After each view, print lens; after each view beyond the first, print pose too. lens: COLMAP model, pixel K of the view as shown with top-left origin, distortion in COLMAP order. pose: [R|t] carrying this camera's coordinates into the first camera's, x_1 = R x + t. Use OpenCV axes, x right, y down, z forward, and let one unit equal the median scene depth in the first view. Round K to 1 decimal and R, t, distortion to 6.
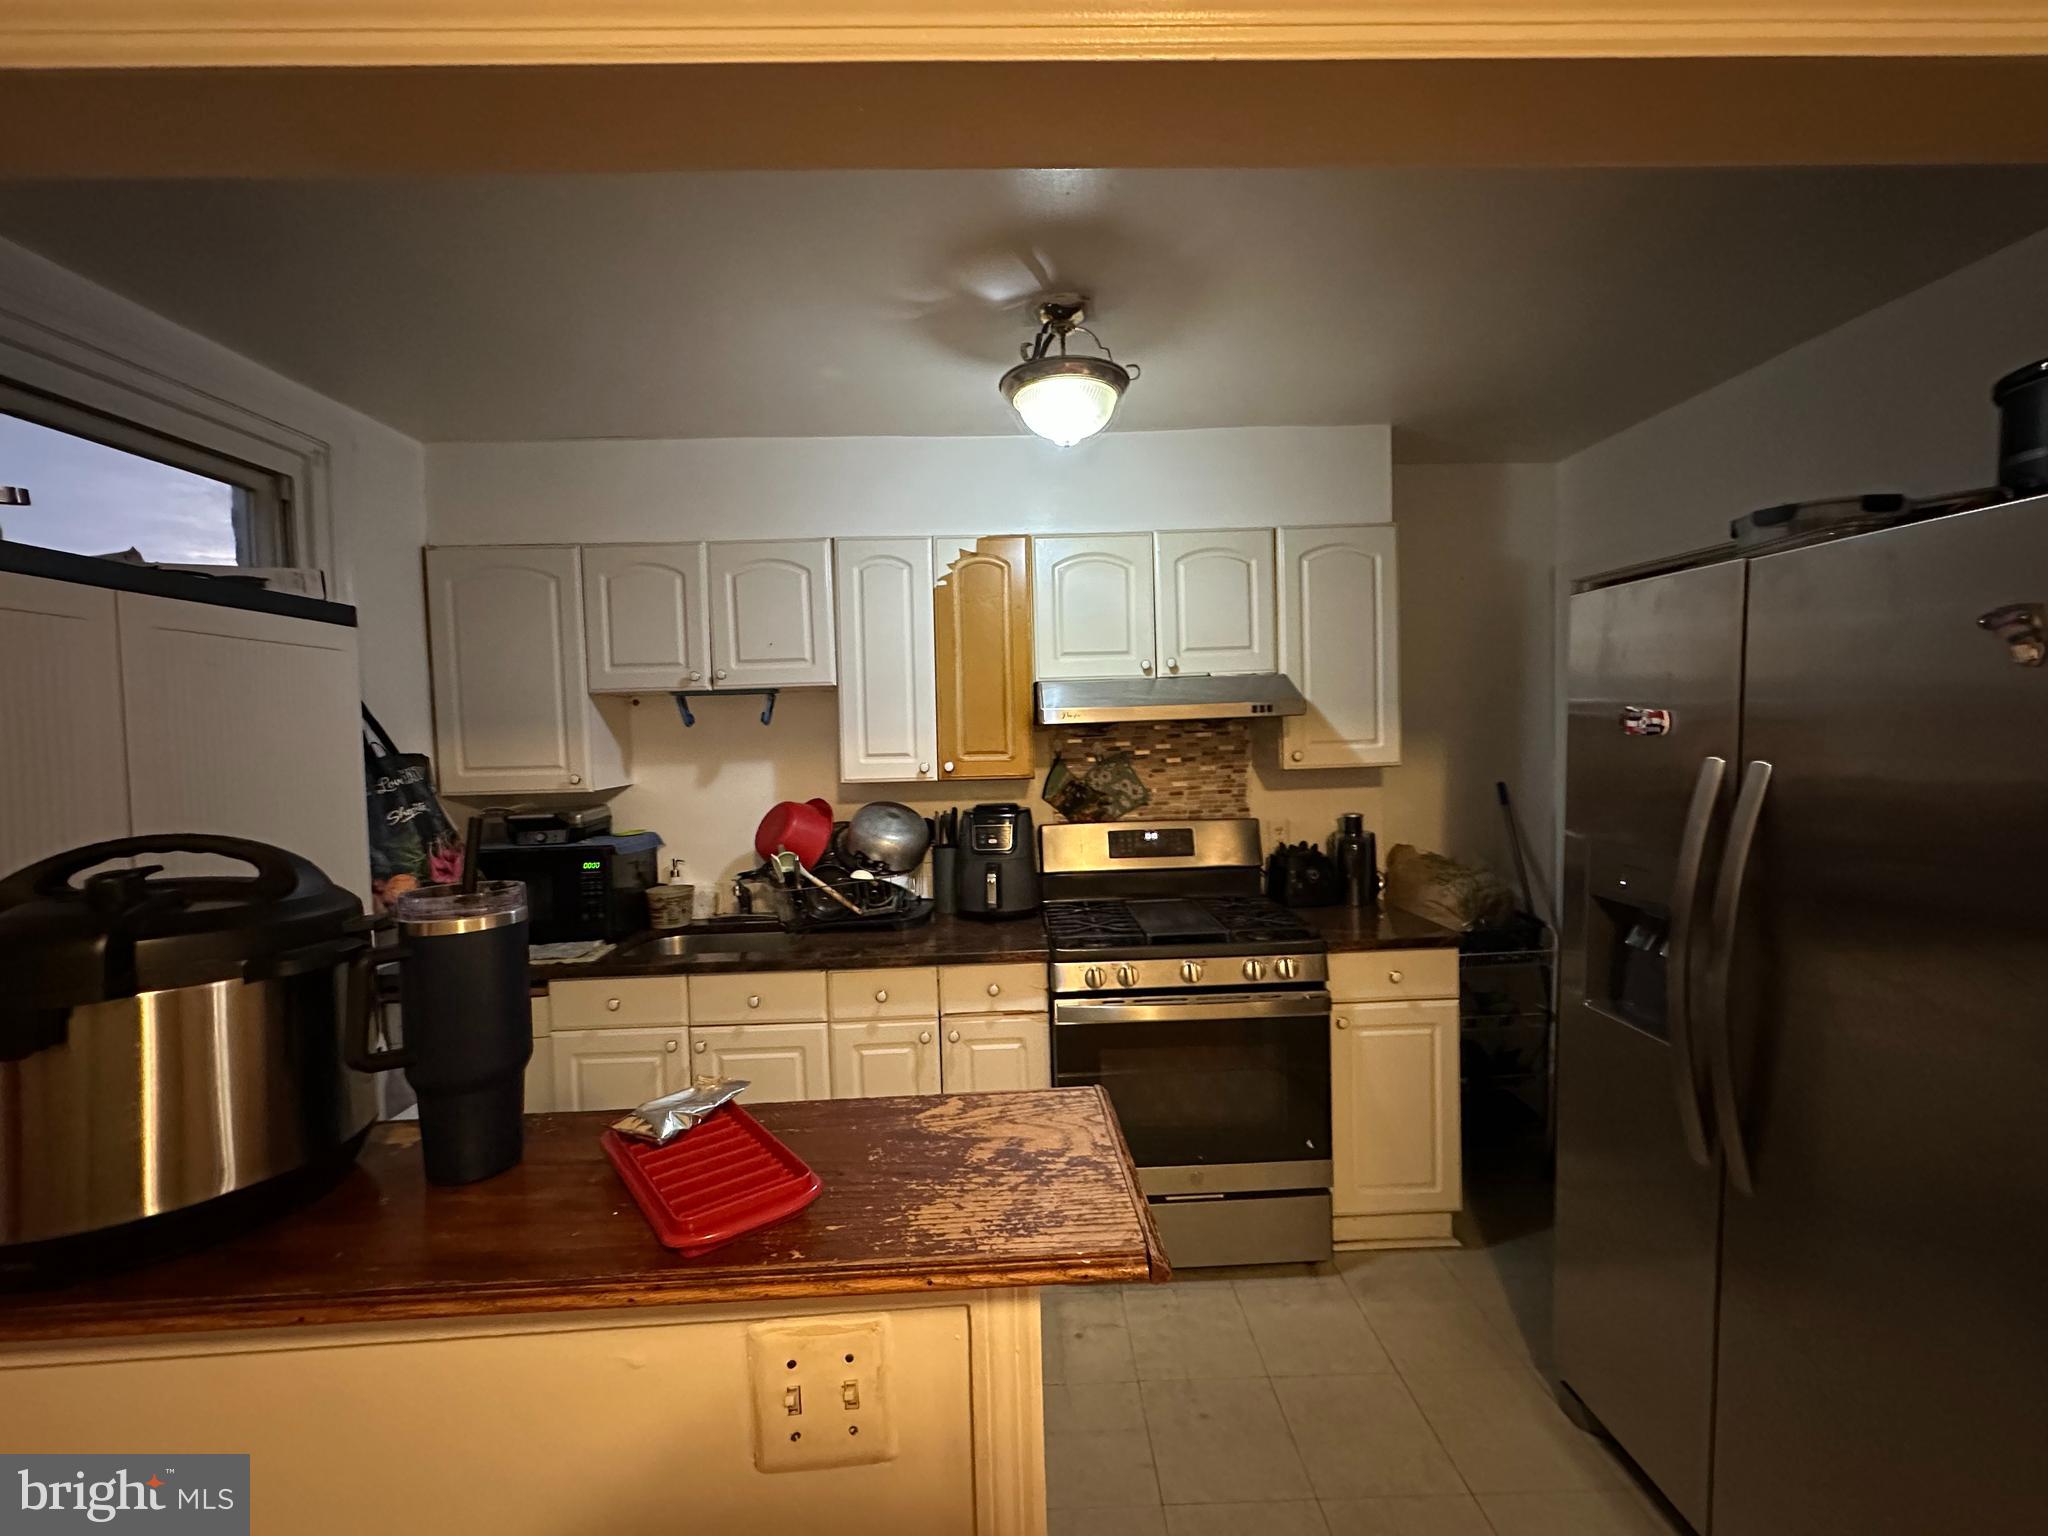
lens RADIAL K [[816.2, 0, 1024.6], [0, 816.2, 768.8], [0, 0, 1]] dist [-0.004949, 0.001145]
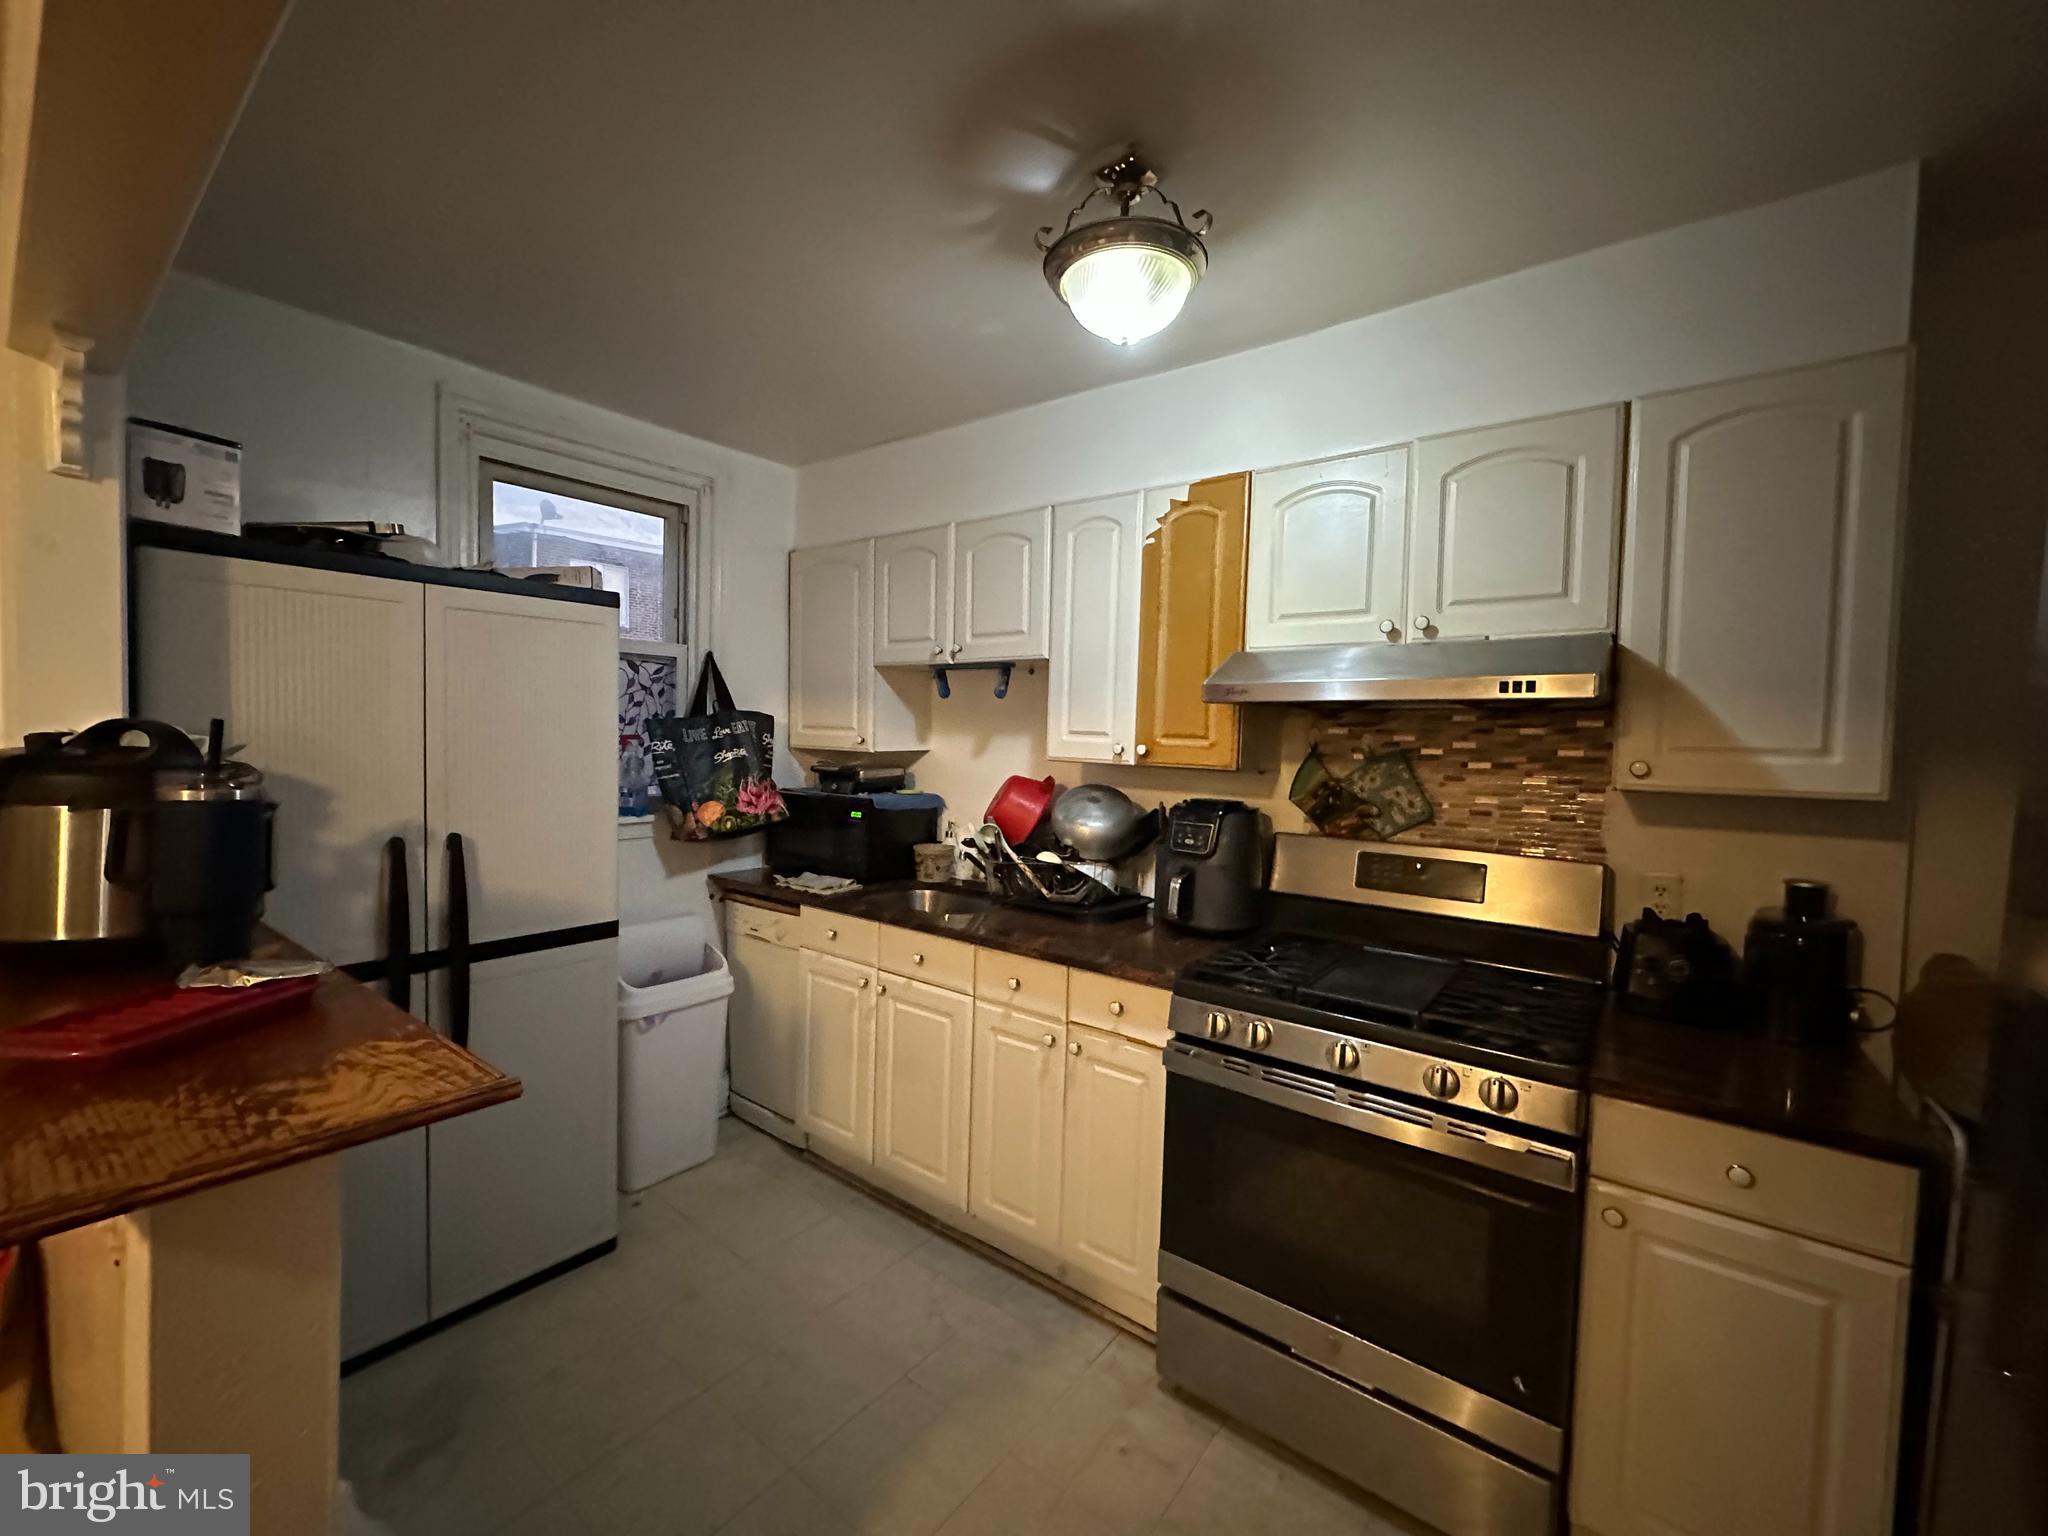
lens RADIAL K [[816.2, 0, 1028.1], [0, 816.2, 766.6], [0, 0, 1]] dist [-0.004949, 0.001145]
pose [[0.777928, 0.076082, -0.623730, 0.362342], [-0.075268, 0.996778, 0.027709, 0.000356], [0.623829, 0.025391, 0.781149, 0.236732]]
